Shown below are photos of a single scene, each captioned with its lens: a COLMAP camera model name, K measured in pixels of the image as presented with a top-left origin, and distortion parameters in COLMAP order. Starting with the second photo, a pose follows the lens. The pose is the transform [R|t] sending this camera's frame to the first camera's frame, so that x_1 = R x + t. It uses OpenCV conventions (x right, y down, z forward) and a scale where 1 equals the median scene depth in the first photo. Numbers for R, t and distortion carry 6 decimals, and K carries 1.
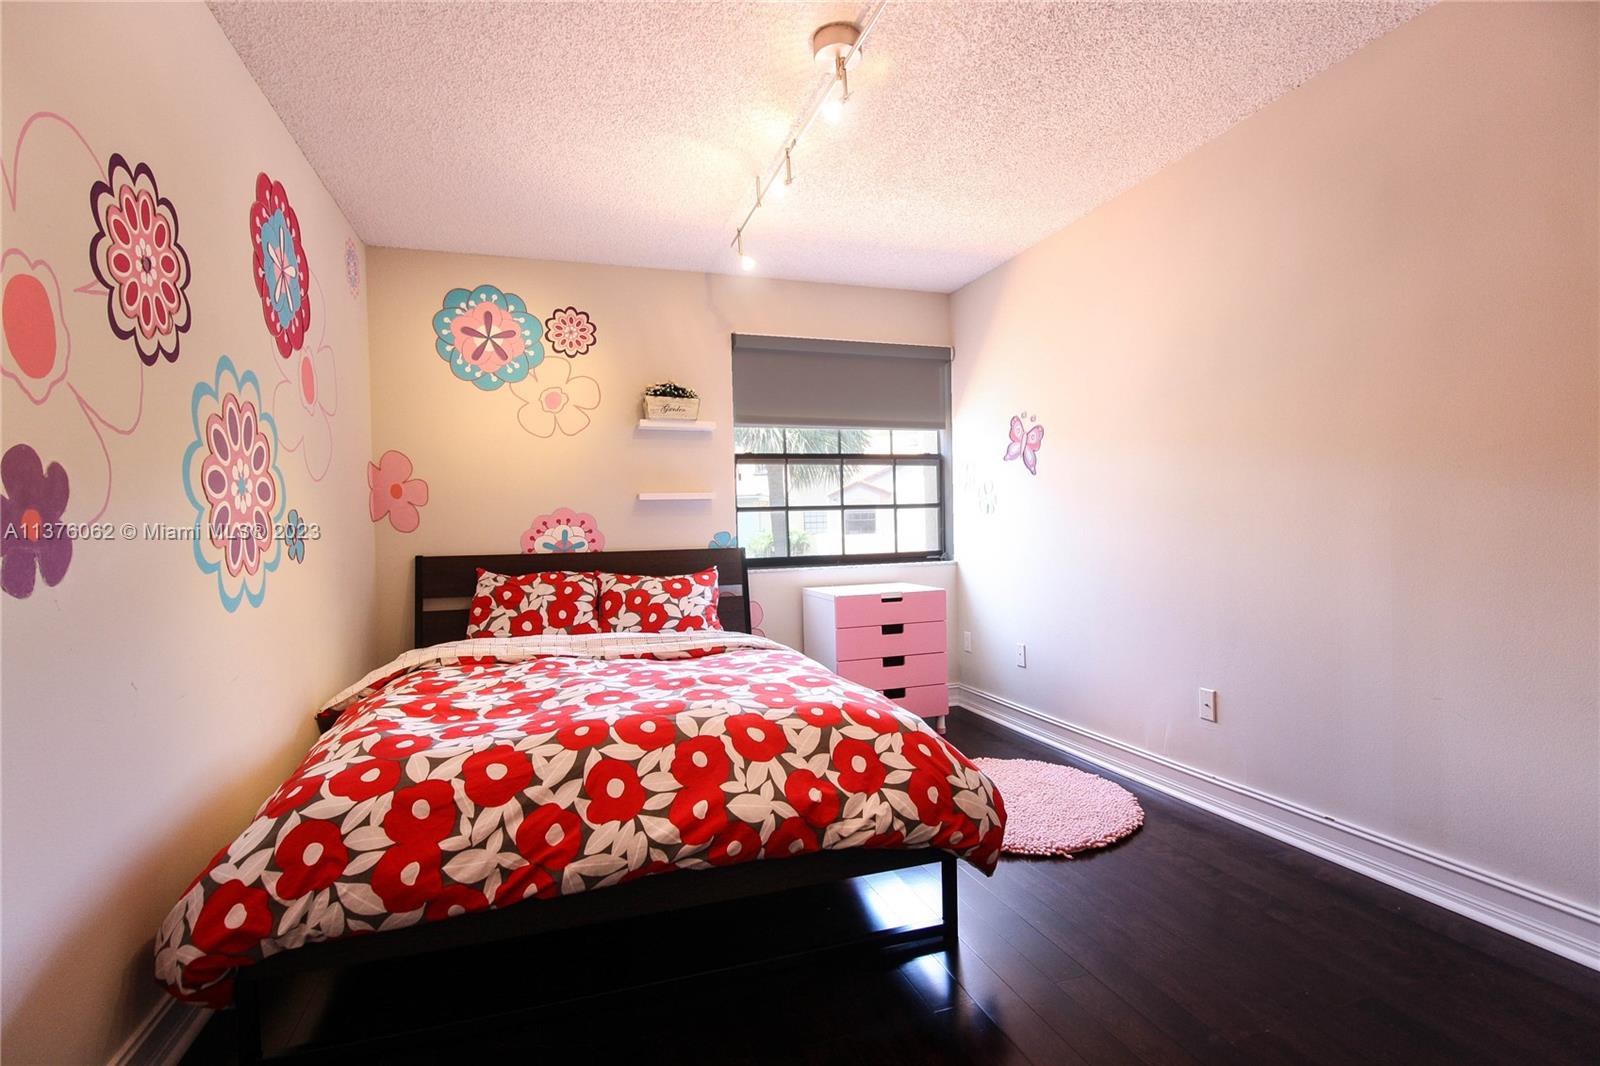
lens RADIAL K [[750.8, 0, 800.0], [0, 750.8, 533.0], [0, 0, 1]] dist [0.012976, -0.023899]
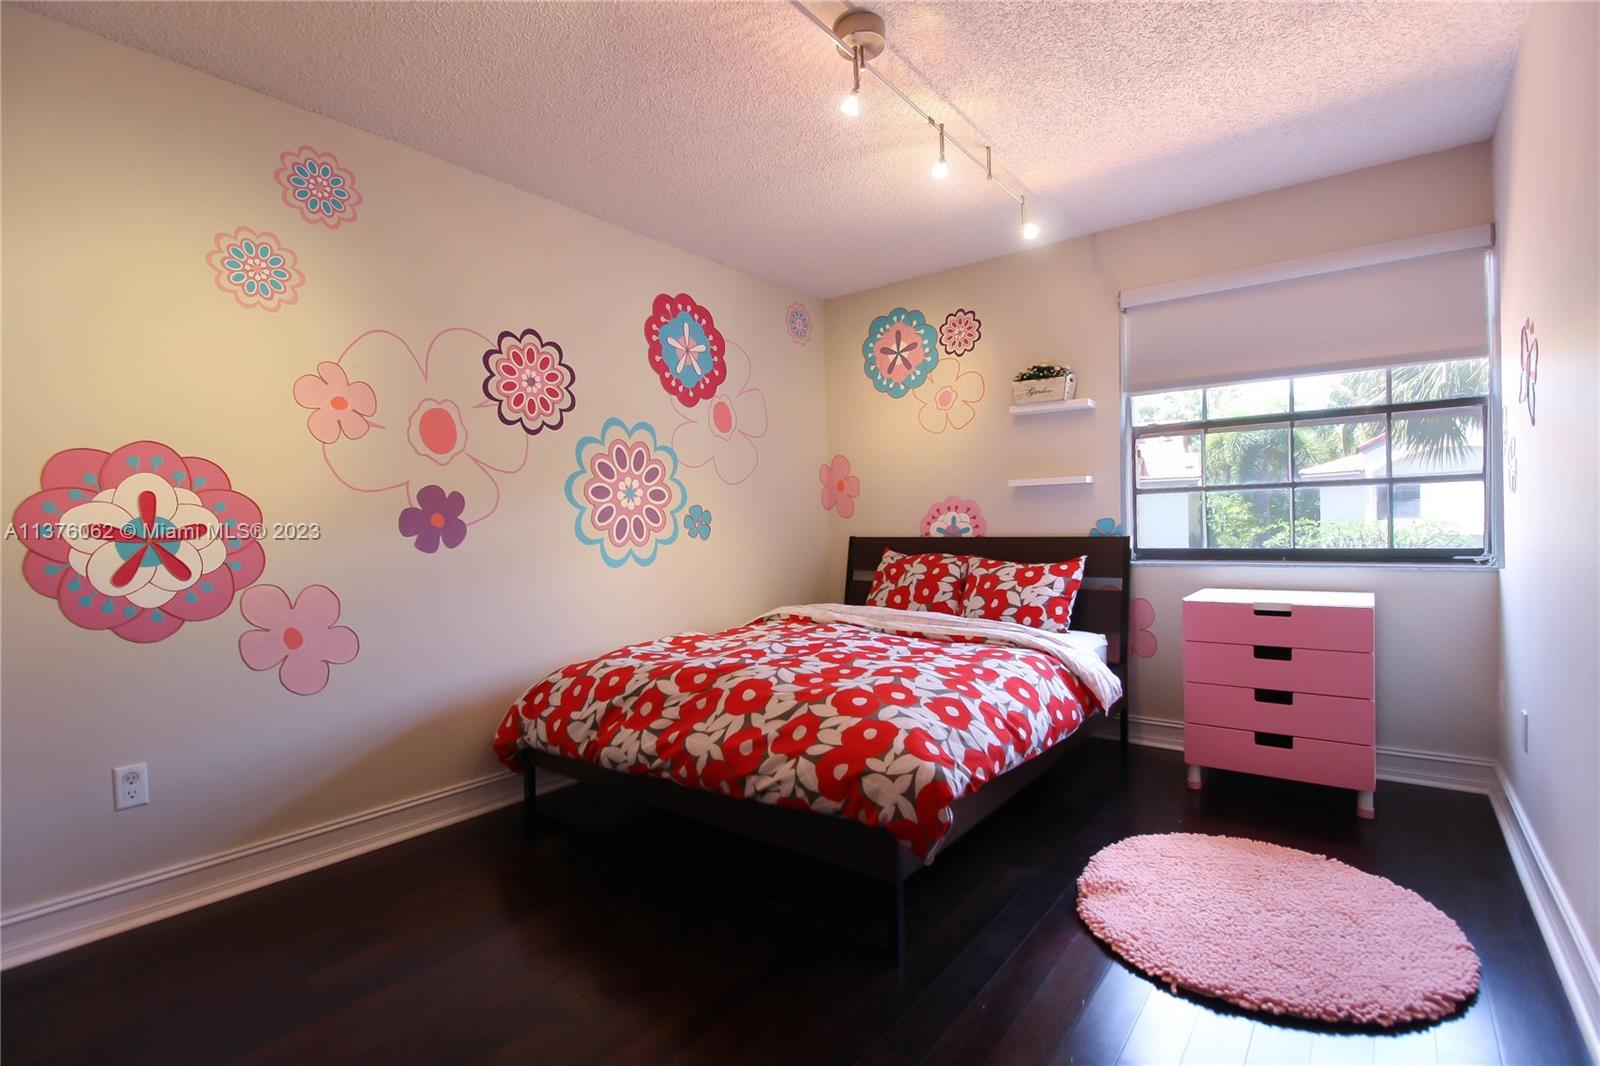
lens RADIAL K [[750.5, 0, 800.0], [0, 750.5, 533.0], [0, 0, 1]] dist [-0.000086, 0.000006]
pose [[0.557319, 0.022973, -0.829981, 0.490529], [0.001634, 0.999585, 0.028764, -0.011714], [0.830297, -0.017387, 0.557050, 0.215331]]
